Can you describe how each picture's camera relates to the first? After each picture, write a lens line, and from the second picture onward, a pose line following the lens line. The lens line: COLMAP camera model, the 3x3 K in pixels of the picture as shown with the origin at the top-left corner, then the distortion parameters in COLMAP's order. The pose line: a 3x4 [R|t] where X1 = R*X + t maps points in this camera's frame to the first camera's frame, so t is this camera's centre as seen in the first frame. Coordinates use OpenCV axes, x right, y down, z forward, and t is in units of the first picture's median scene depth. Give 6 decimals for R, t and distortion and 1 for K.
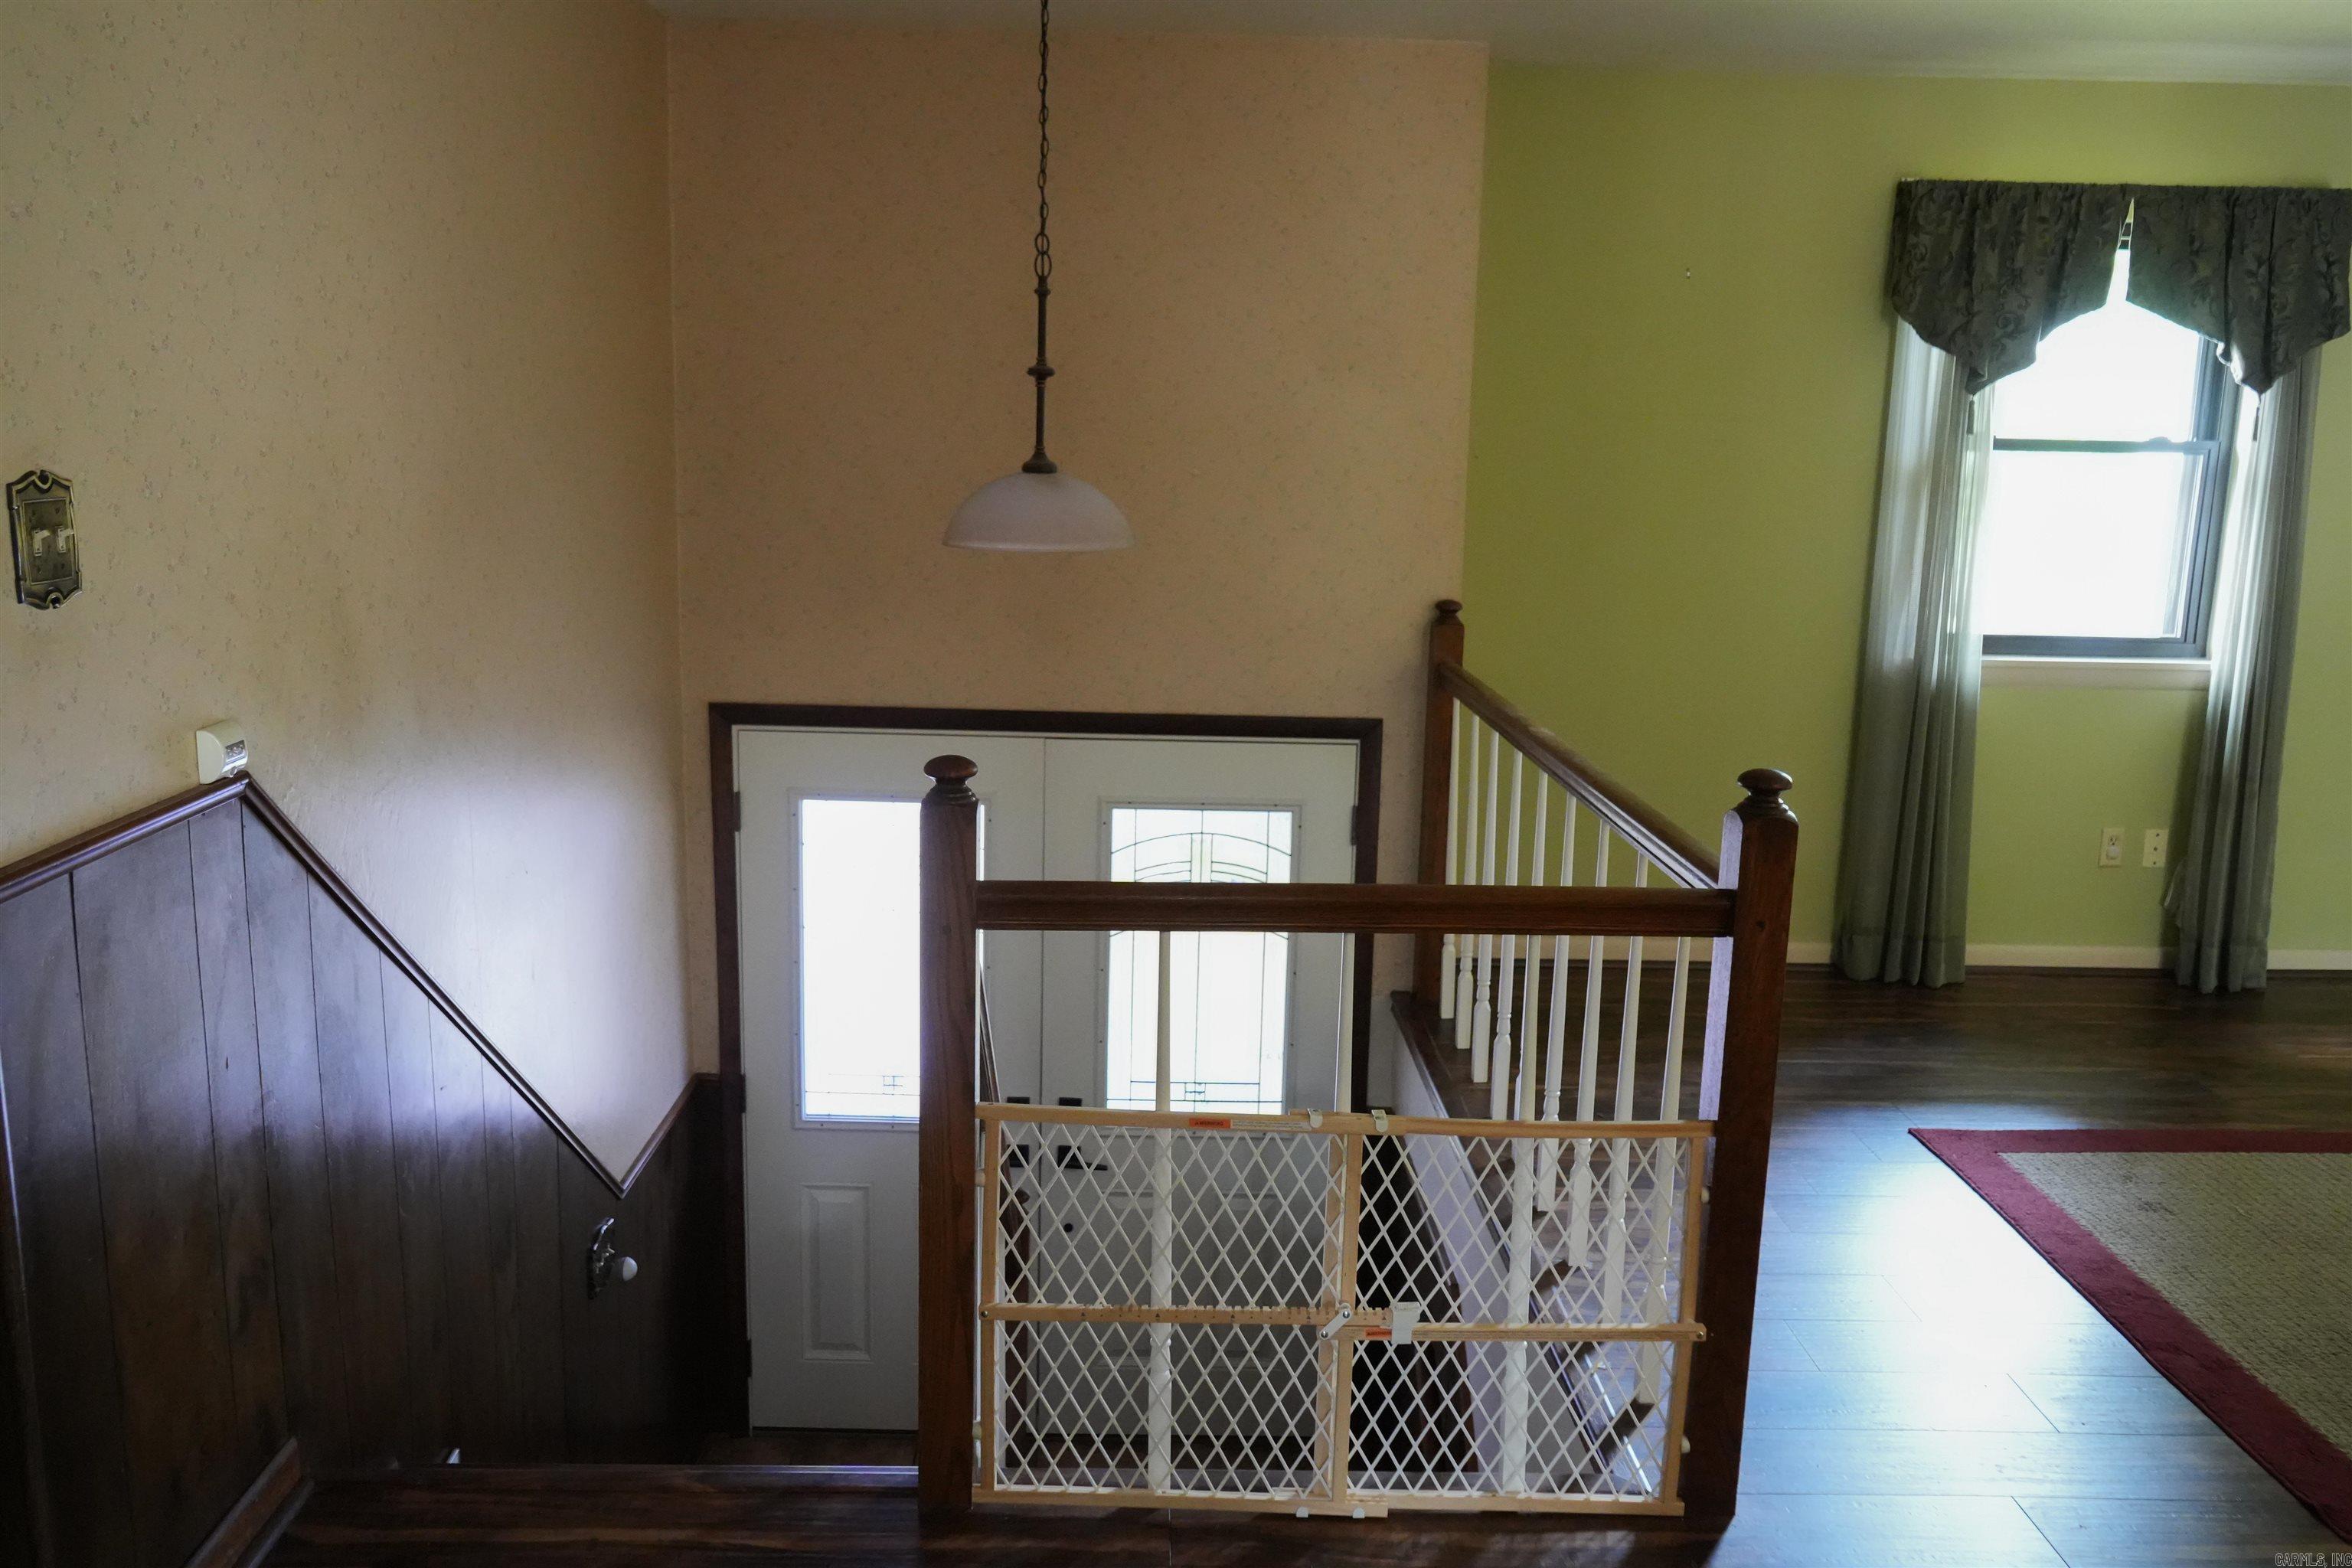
lens RADIAL K [[1882.3, 0, 1150.8], [0, 1882.3, 779.3], [0, 0, 1]] dist [-0.015031, 0.003323]
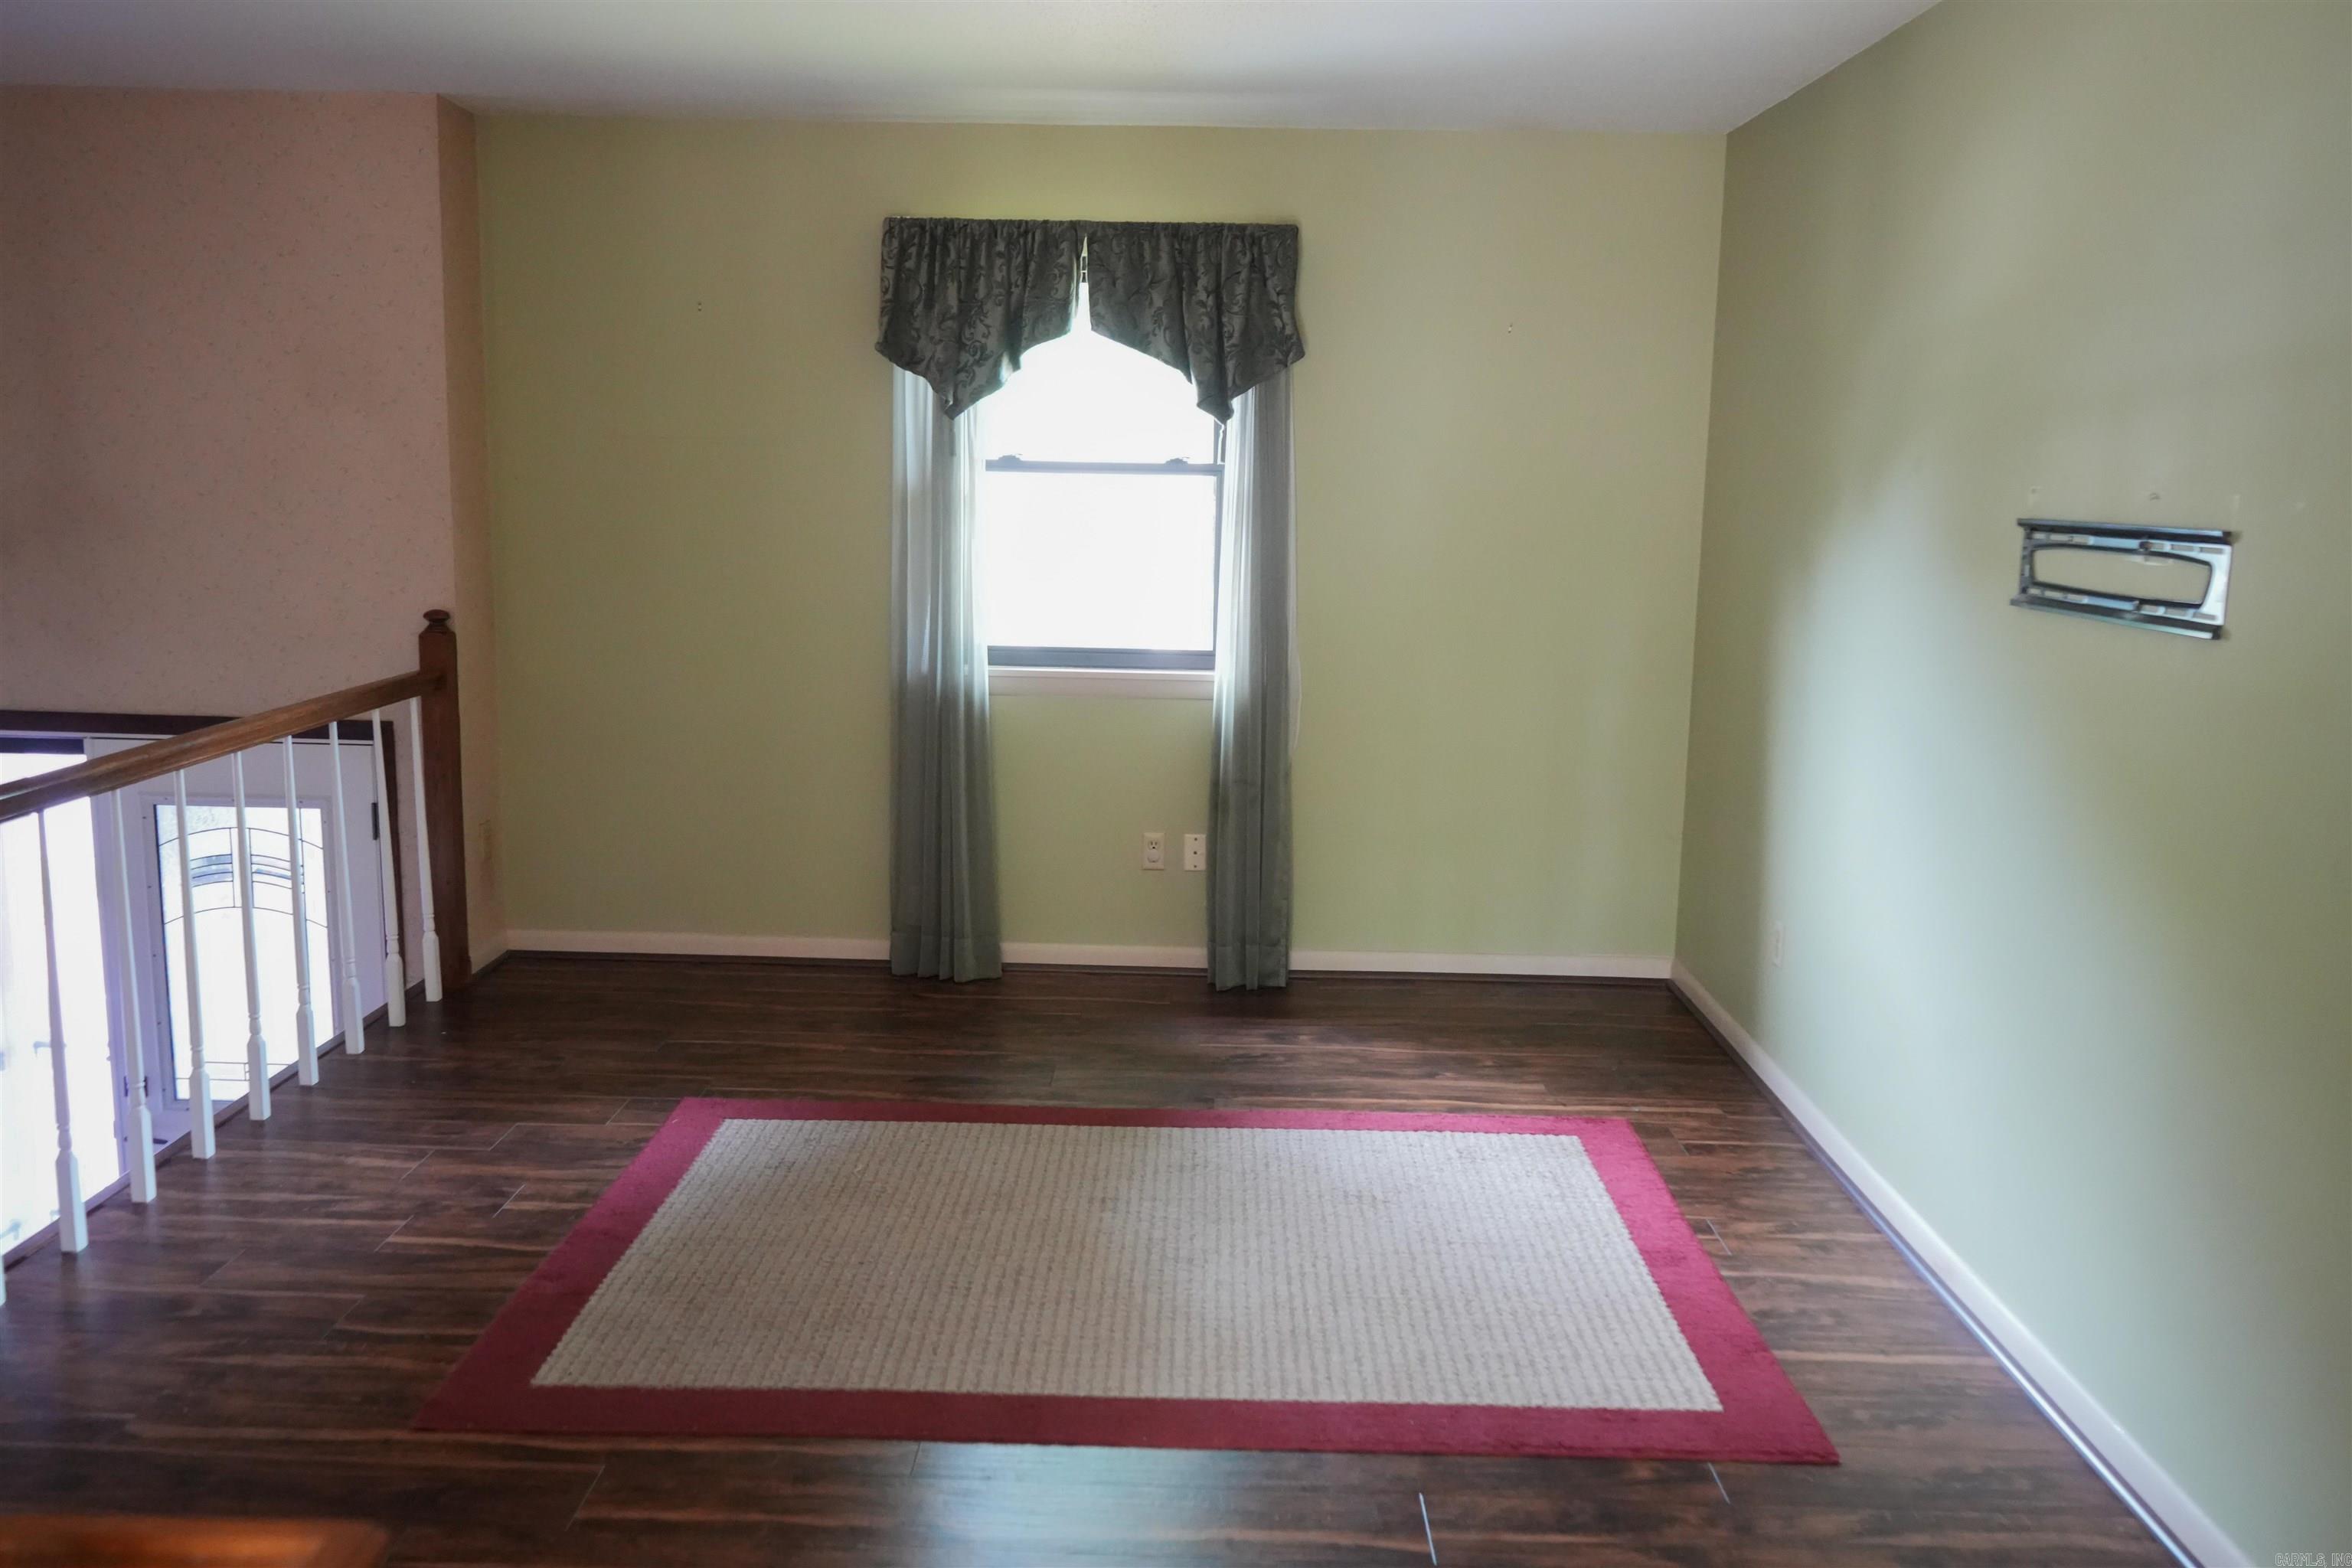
lens RADIAL K [[1882.3, 0, 1150.8], [0, 1882.3, 779.3], [0, 0, 1]] dist [-0.015031, 0.003323]
pose [[0.999414, 0.006185, -0.033675, 0.593201], [-0.007098, 0.999609, -0.027040, 0.026967], [0.033494, 0.027264, 0.999067, -0.054548]]
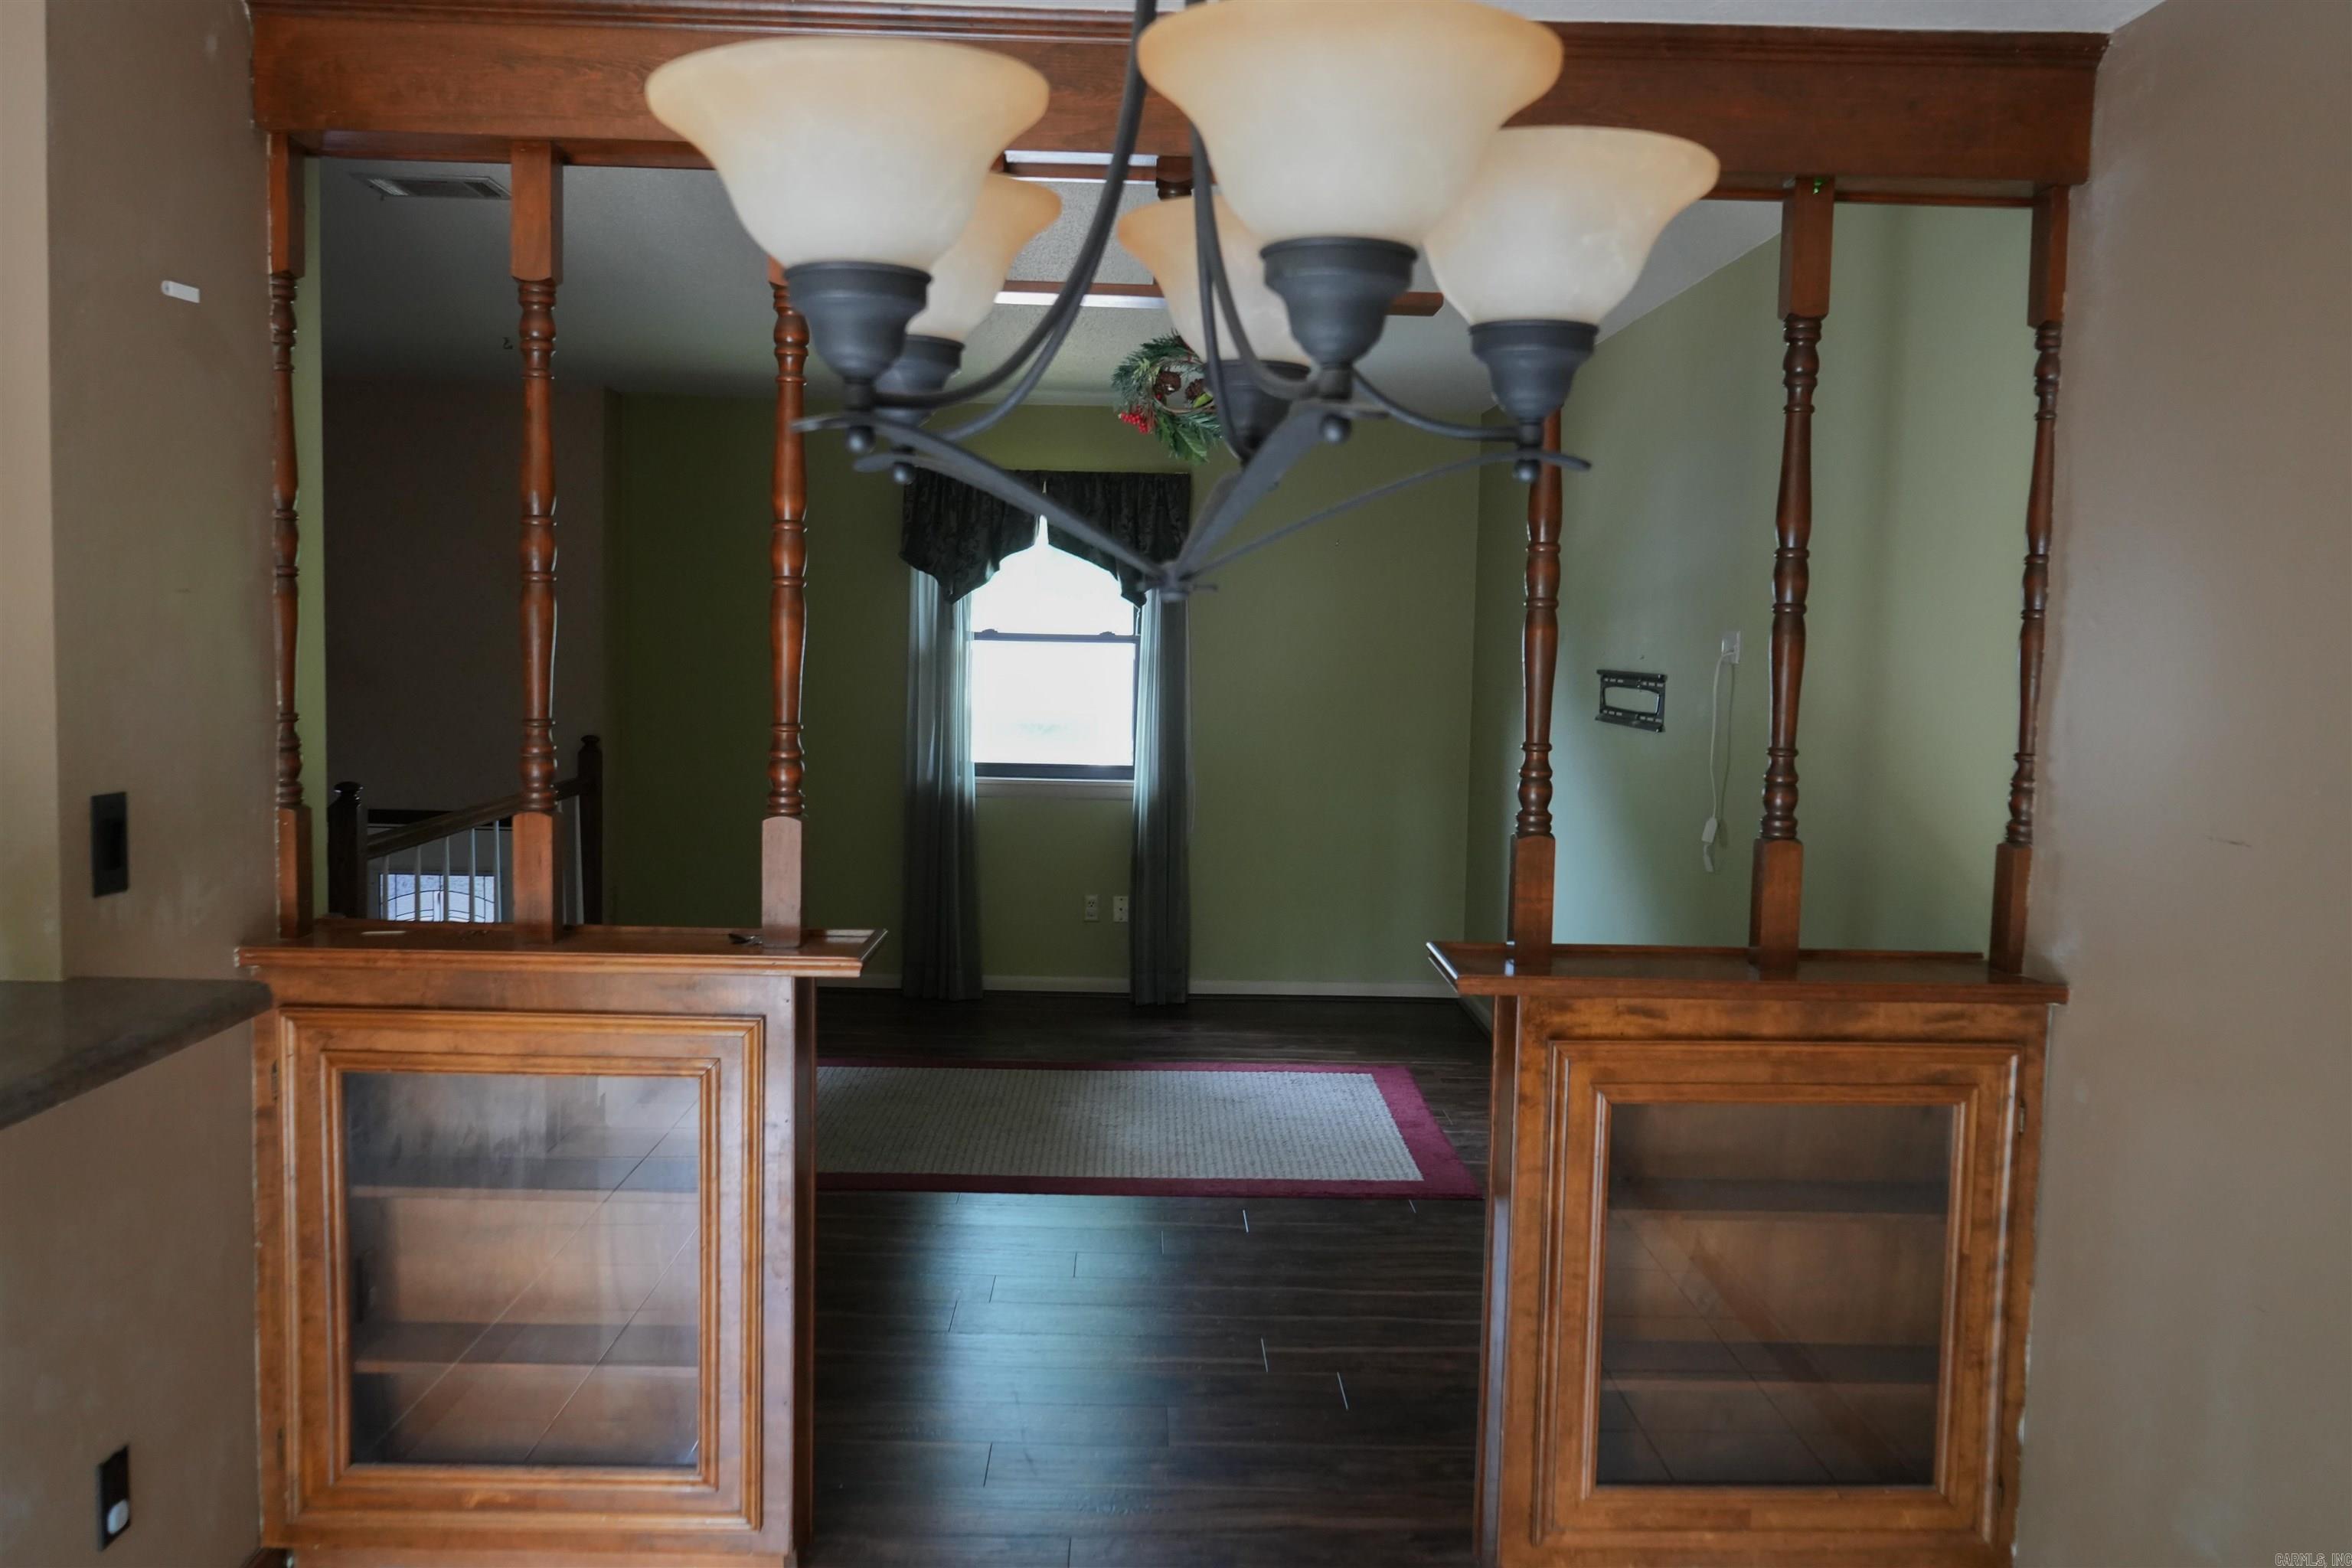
lens RADIAL K [[1882.3, 0, 1150.8], [0, 1882.3, 779.3], [0, 0, 1]] dist [-0.015031, 0.003323]
pose [[0.999997, 0.002576, 0.000504, 0.605890], [-0.002502, 0.993523, -0.113604, 0.111872], [-0.000793, 0.113603, 0.993526, -0.514161]]
